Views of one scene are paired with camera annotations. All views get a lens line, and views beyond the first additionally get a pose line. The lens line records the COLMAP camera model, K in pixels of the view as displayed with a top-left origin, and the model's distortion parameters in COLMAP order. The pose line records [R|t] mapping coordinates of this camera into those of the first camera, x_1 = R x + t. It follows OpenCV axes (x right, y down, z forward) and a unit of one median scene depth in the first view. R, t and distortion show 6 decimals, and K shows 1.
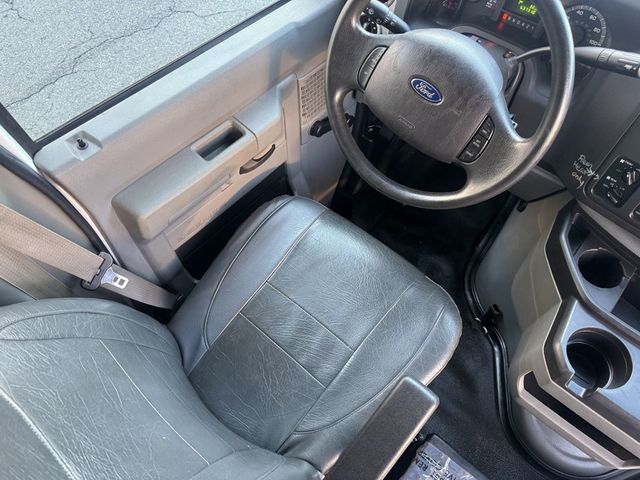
lens RADIAL K [[447.7, 0, 319.5], [0, 447.7, 242.9], [0, 0, 1]] dist [0.058981, -0.071589]
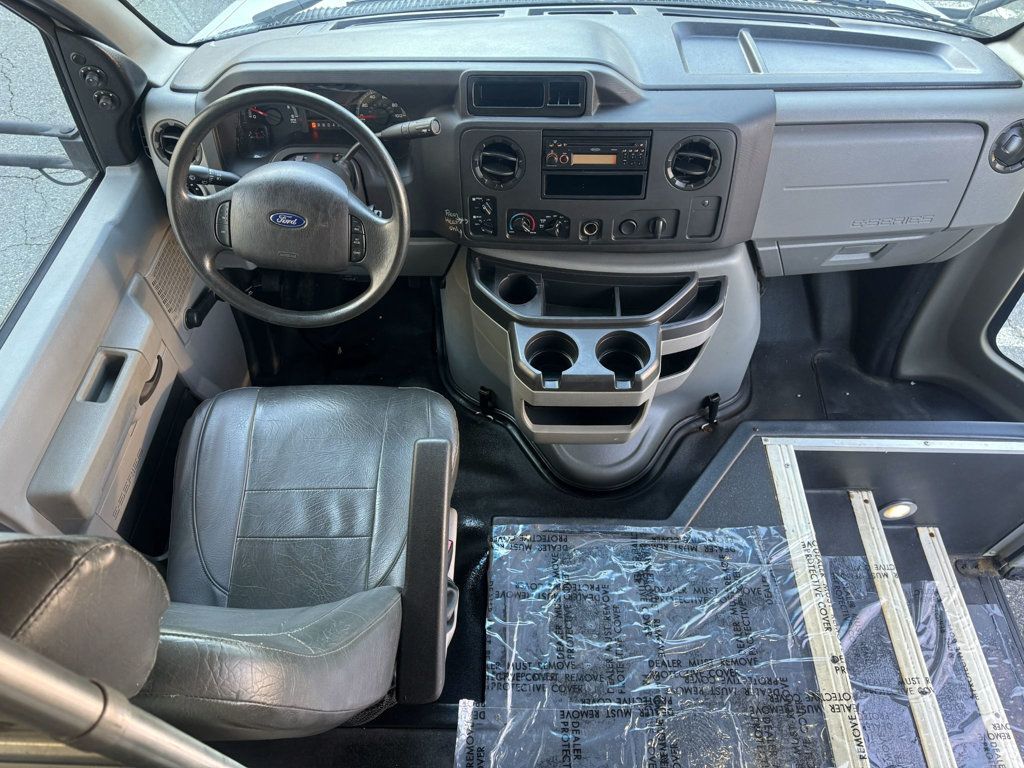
lens RADIAL K [[705.5, 0, 520.2], [0, 705.5, 395.7], [0, 0, 1]] dist [0.005889, -0.000553]
pose [[0.761047, -0.526661, 0.378729, -0.169169], [0.551258, 0.832813, 0.050372, 0.194530], [-0.341940, 0.170442, 0.924136, -0.567165]]
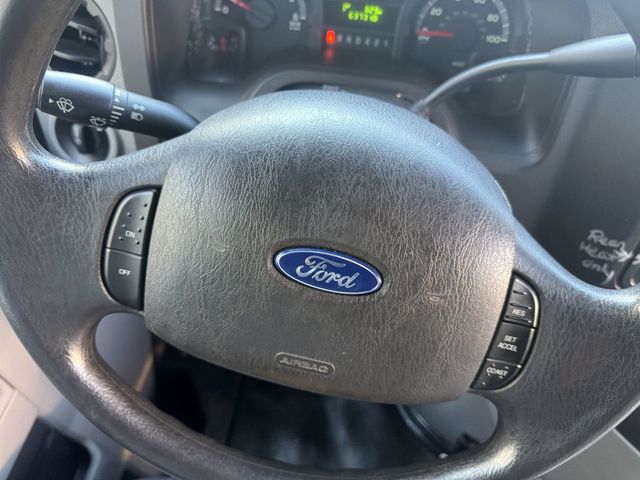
lens RADIAL K [[465.3, 0, 320.0], [0, 465.3, 240.0], [0, 0, 1]] dist [-0.040574, 0.001325]
pose [[0.828488, -0.404847, 0.386919, 0.094493], [0.442901, 0.896511, -0.010307, -0.311919], [-0.342704, 0.179906, 0.922056, 0.595352]]
